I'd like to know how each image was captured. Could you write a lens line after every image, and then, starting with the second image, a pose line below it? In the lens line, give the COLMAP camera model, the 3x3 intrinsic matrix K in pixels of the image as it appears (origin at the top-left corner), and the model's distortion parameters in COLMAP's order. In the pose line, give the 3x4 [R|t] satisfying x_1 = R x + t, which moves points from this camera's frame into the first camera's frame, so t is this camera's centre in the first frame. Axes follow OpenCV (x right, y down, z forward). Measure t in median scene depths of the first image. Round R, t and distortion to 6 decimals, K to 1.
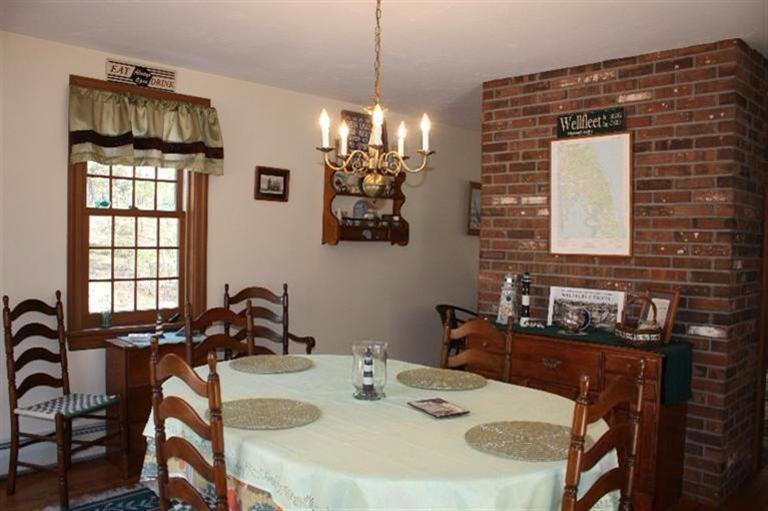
lens RADIAL K [[632.7, 0, 384.0], [0, 632.7, 255.5], [0, 0, 1]] dist [-0.173017, 0.159101]
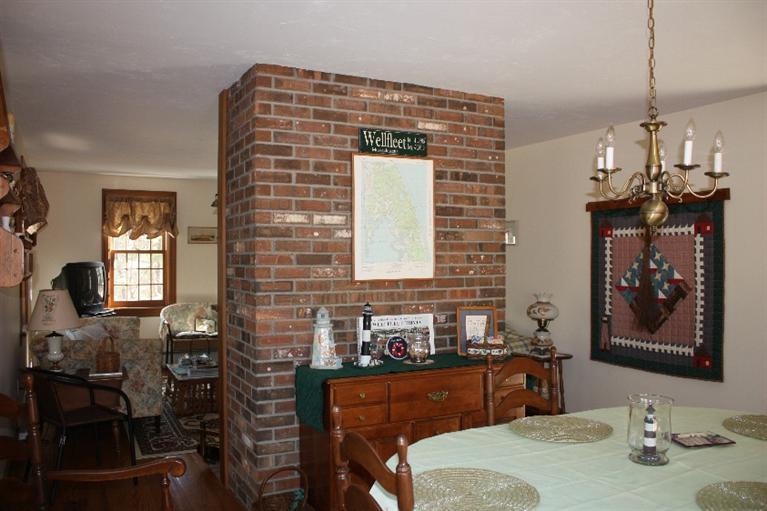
lens RADIAL K [[631.9, 0, 383.5], [0, 631.9, 255.5], [0, 0, 1]] dist [-0.173017, 0.159101]
pose [[0.311494, -0.017460, 0.950088, -0.610544], [0.034370, 0.999384, 0.007098, -0.046433], [-0.949626, 0.030444, 0.311902, 0.720164]]
